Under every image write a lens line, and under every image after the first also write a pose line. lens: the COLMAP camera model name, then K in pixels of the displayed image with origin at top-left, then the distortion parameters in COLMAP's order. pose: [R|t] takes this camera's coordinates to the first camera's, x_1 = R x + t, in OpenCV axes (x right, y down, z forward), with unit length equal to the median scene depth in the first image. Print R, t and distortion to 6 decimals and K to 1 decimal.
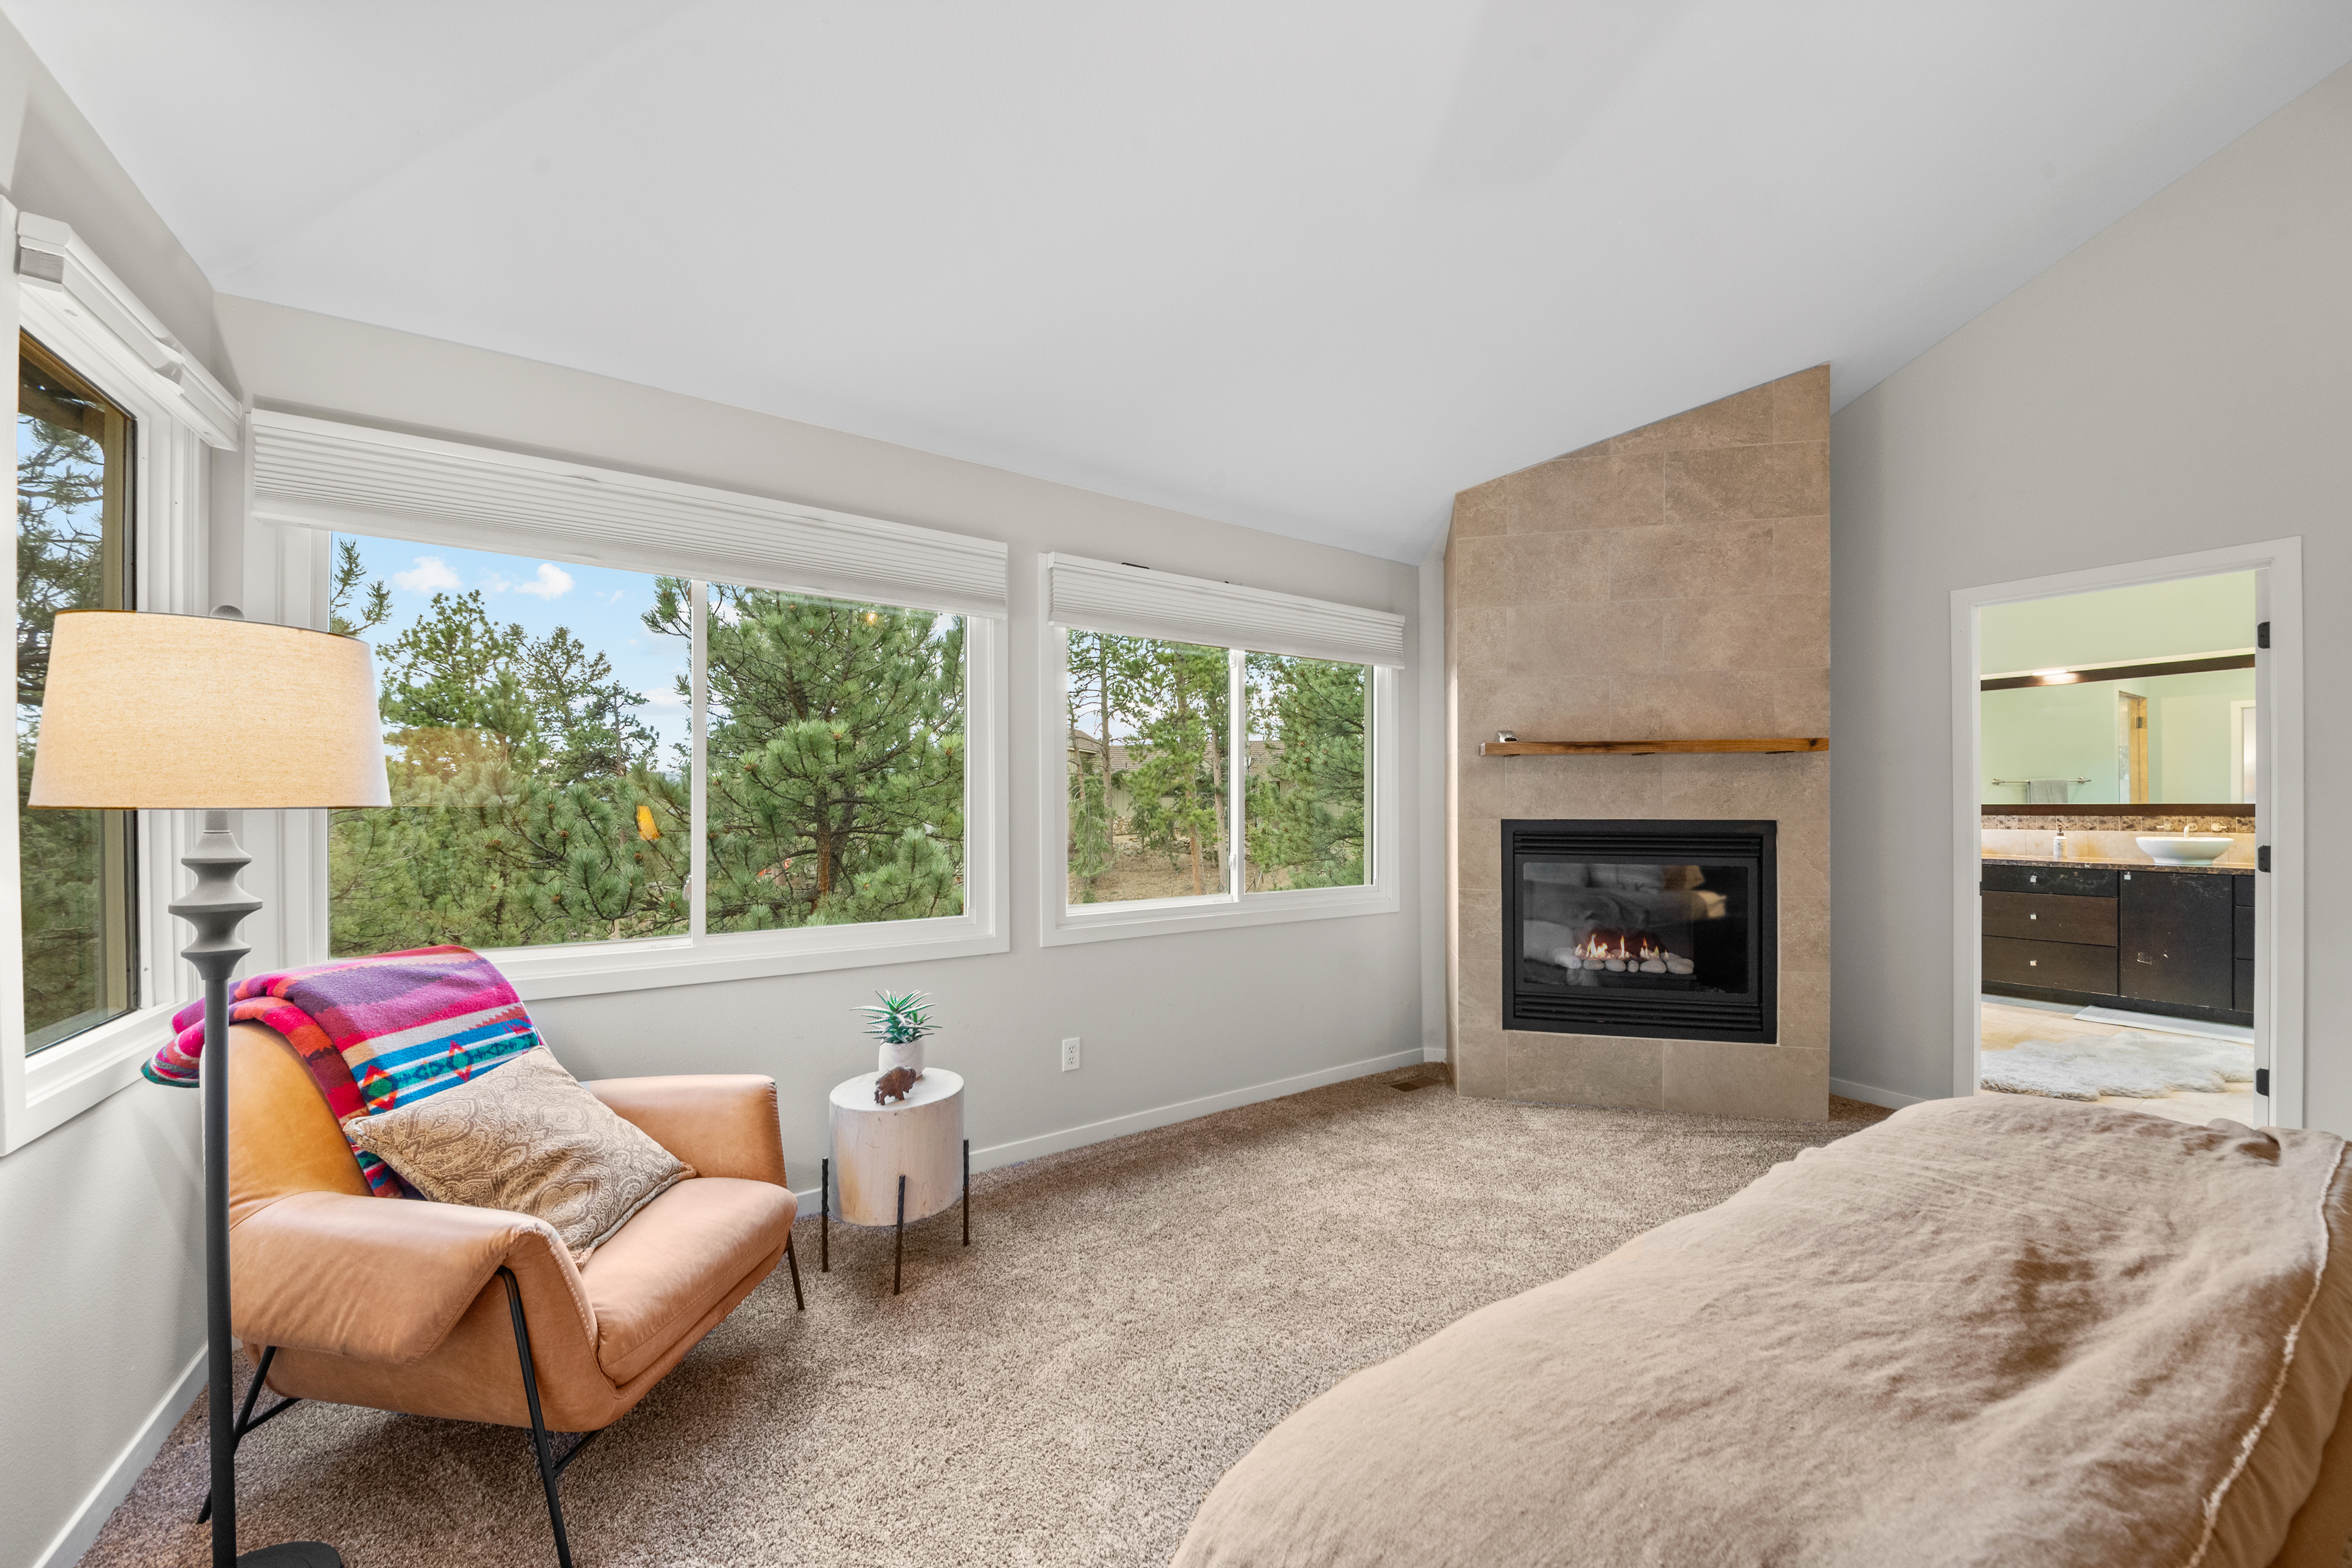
lens RADIAL K [[836.7, 0, 1179.9], [0, 836.7, 805.3], [0, 0, 1]] dist [-0.014056, -0.000154]
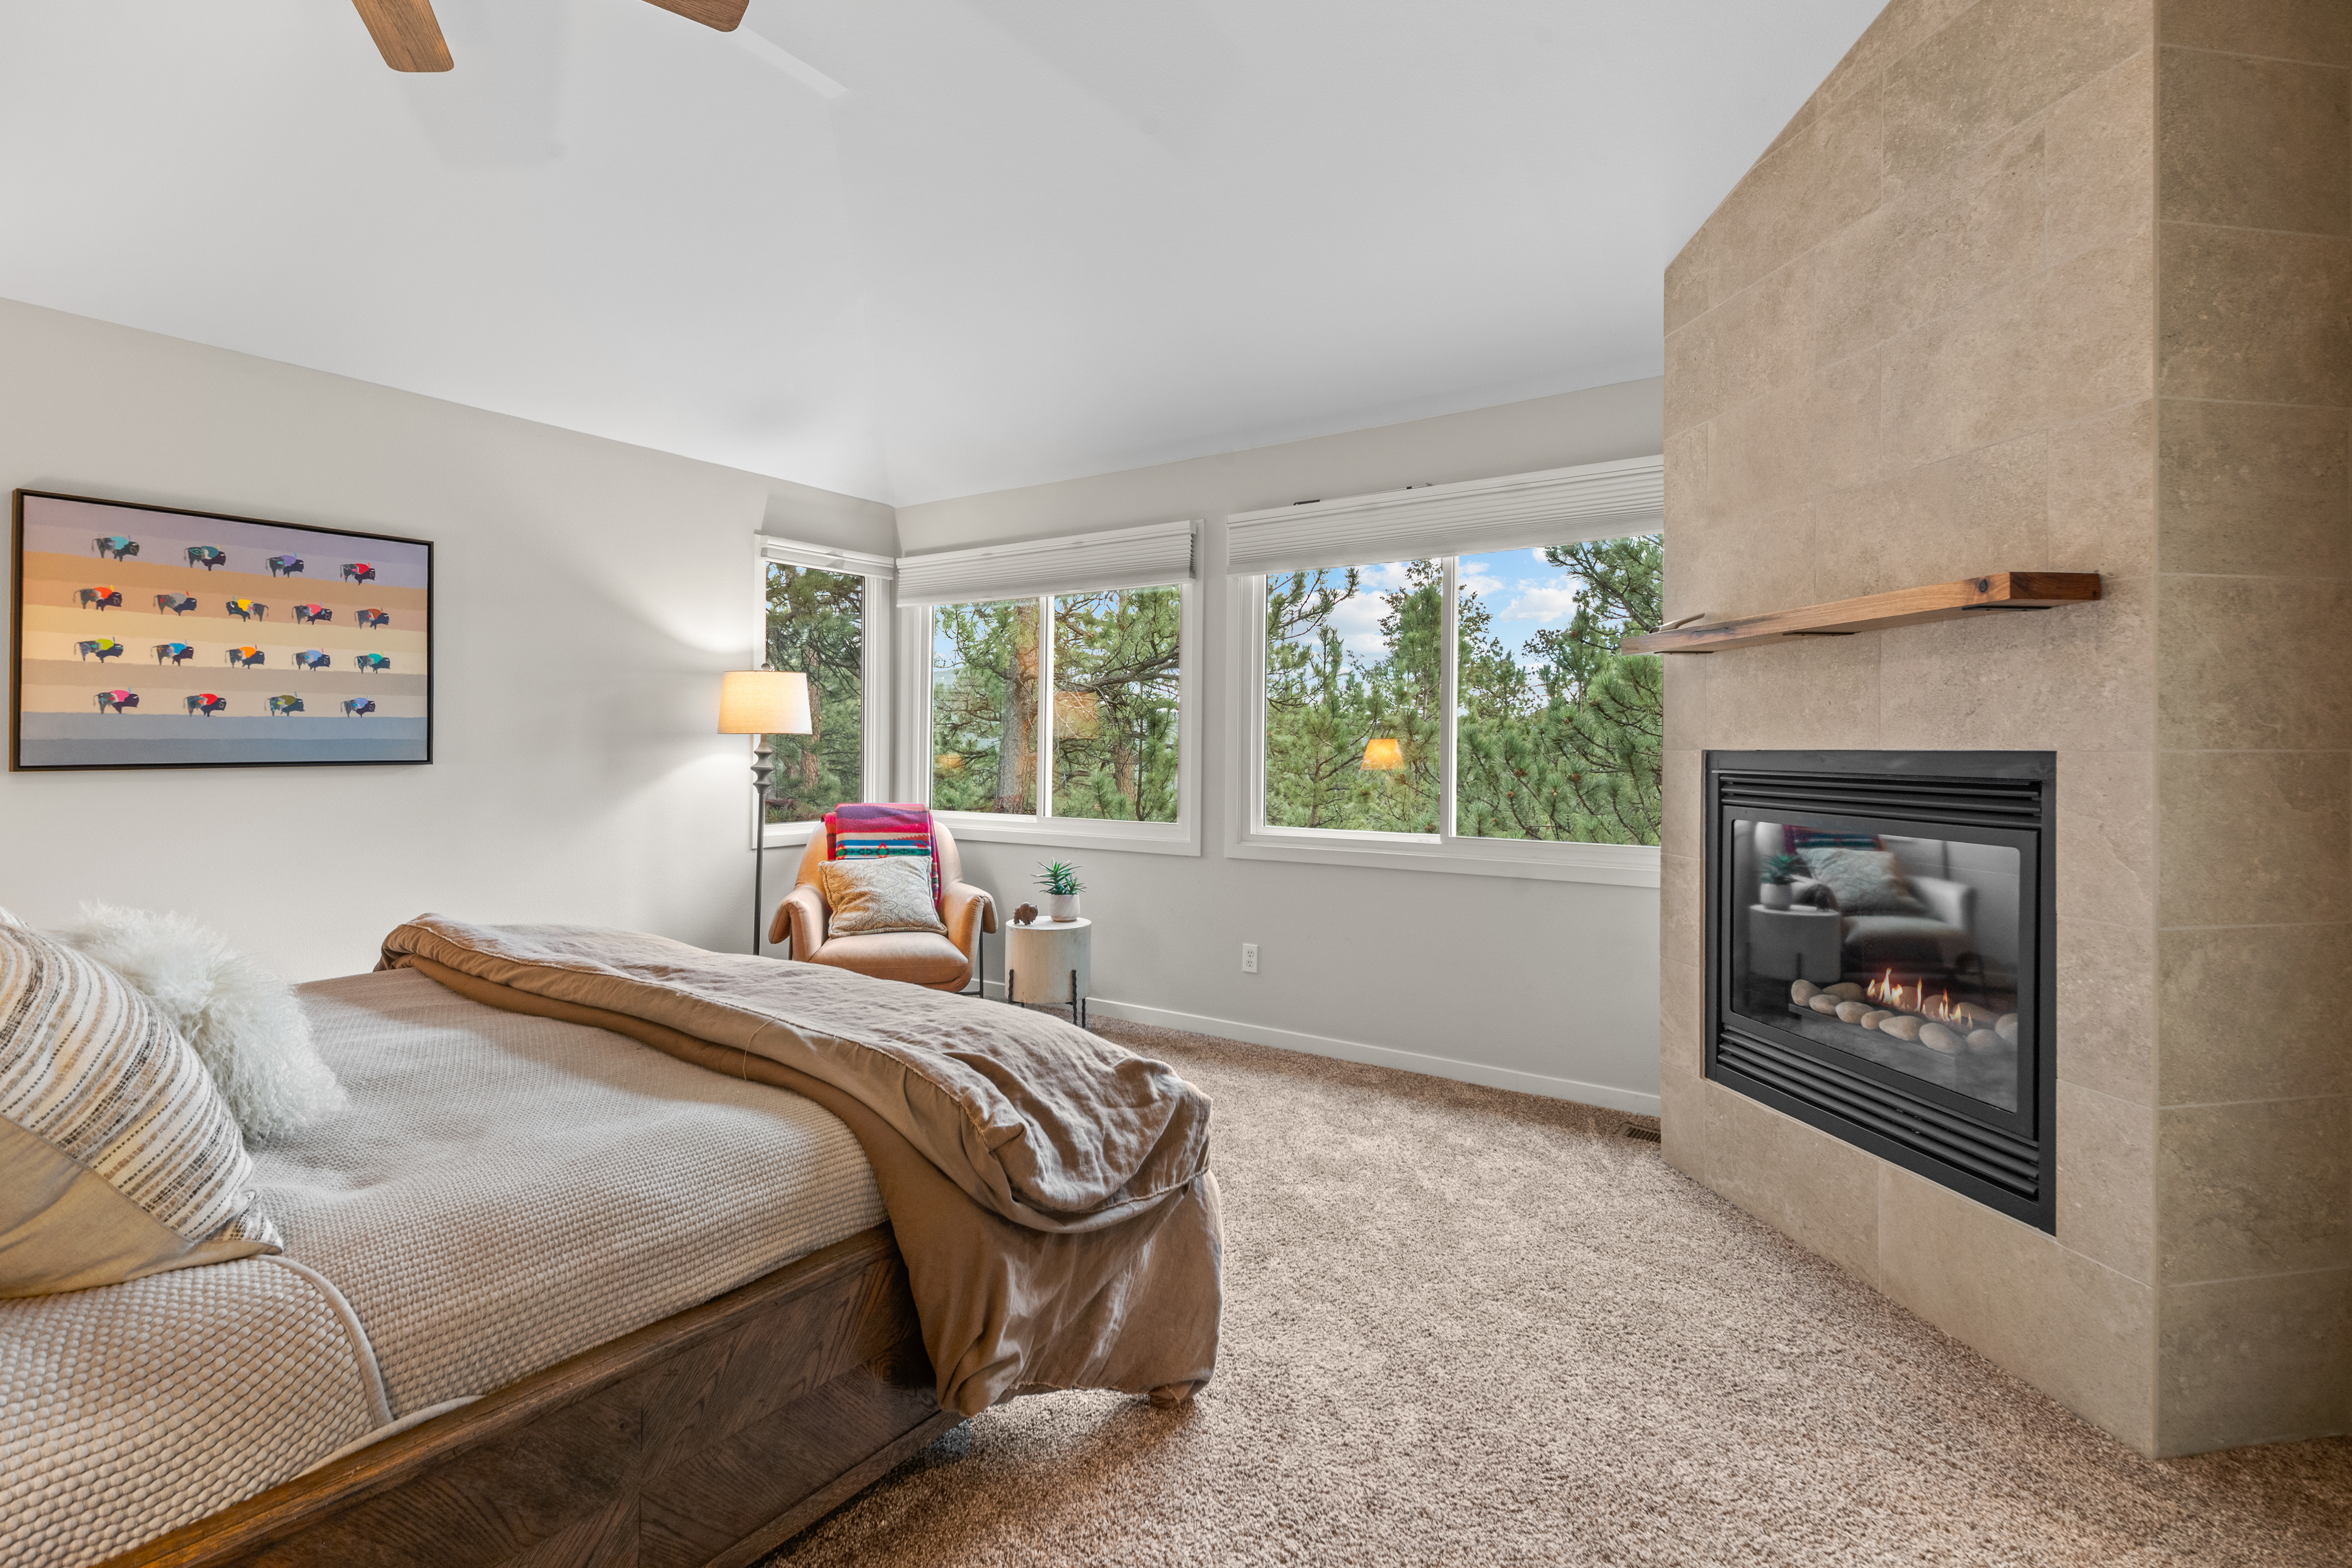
lens RADIAL K [[1134.2, 0, 1167.2], [0, 1134.2, 725.5], [0, 0, 1]] dist [0.001234, -0.020900]
pose [[0.364344, -0.017363, -0.931102, 1.093094], [-0.002722, 0.999802, -0.019709, 0.016616], [0.931260, 0.009715, 0.364225, 0.303365]]
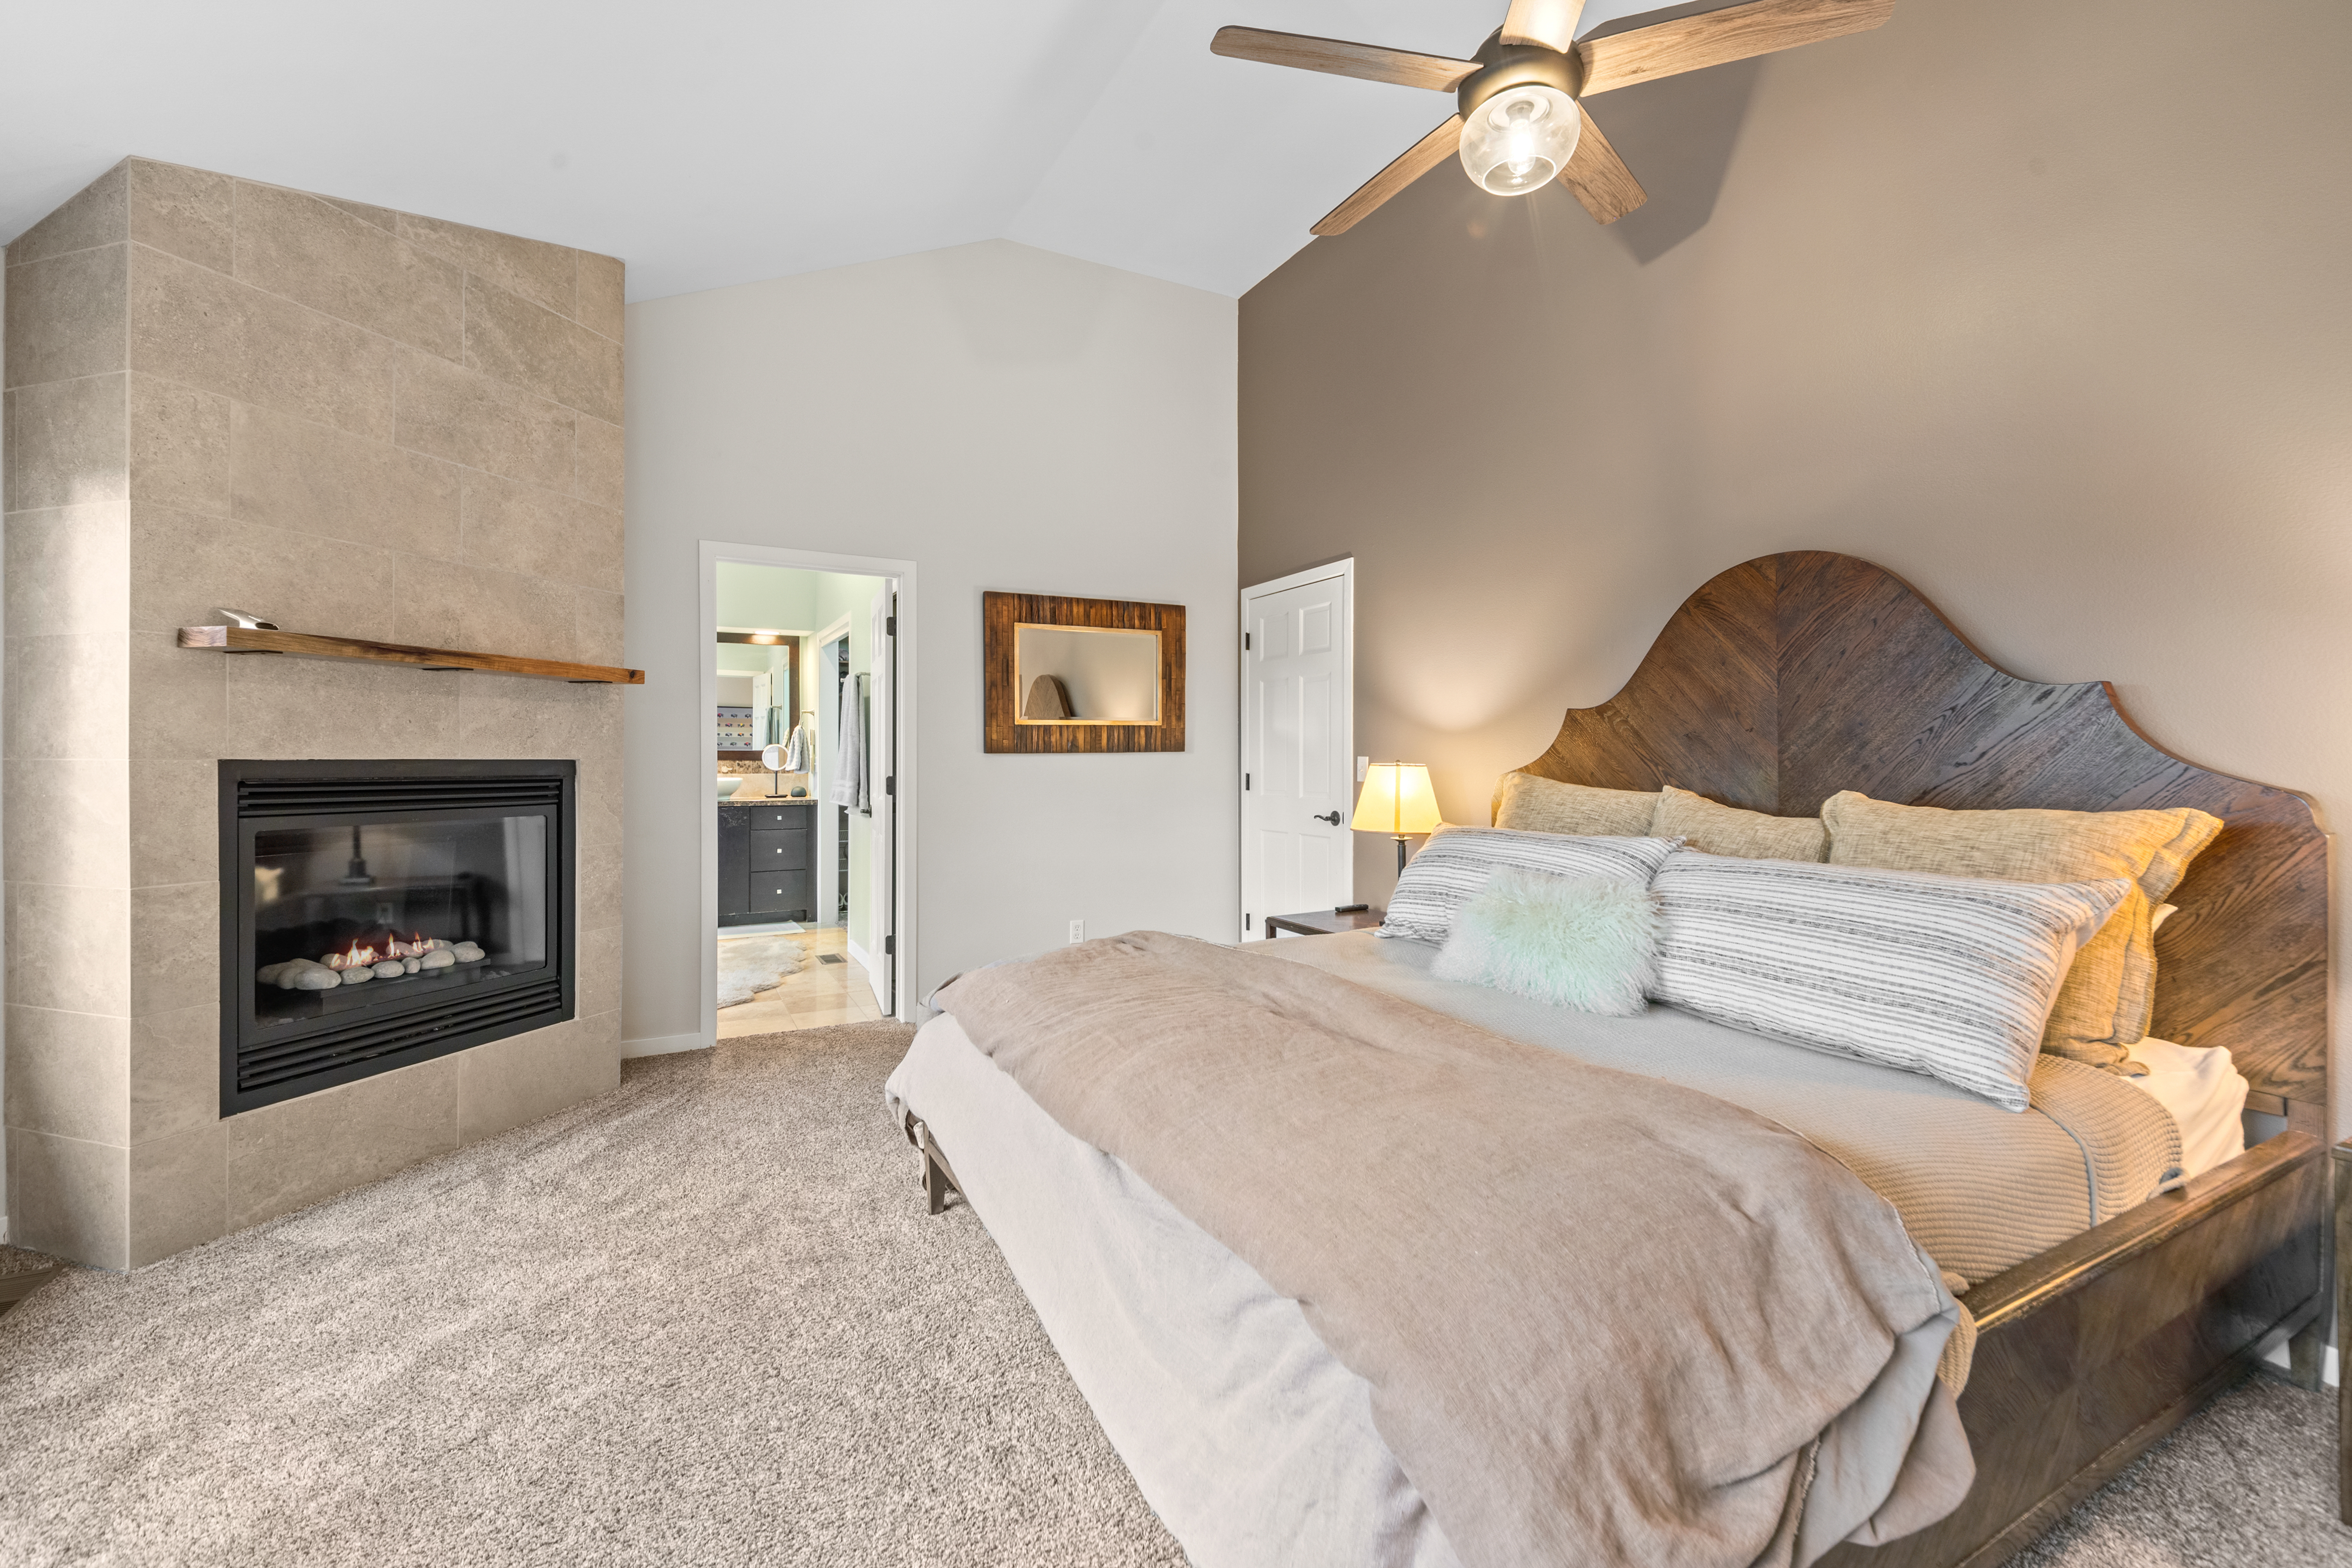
lens RADIAL K [[996.3, 0, 1174.9], [0, 996.3, 766.4], [0, 0, 1]] dist [-0.013575, -0.000309]
pose [[0.078050, -0.006610, 0.996928, -0.257795], [-0.000888, 0.999977, 0.006700, 0.016823], [-0.996949, -0.001408, 0.078043, 0.290917]]
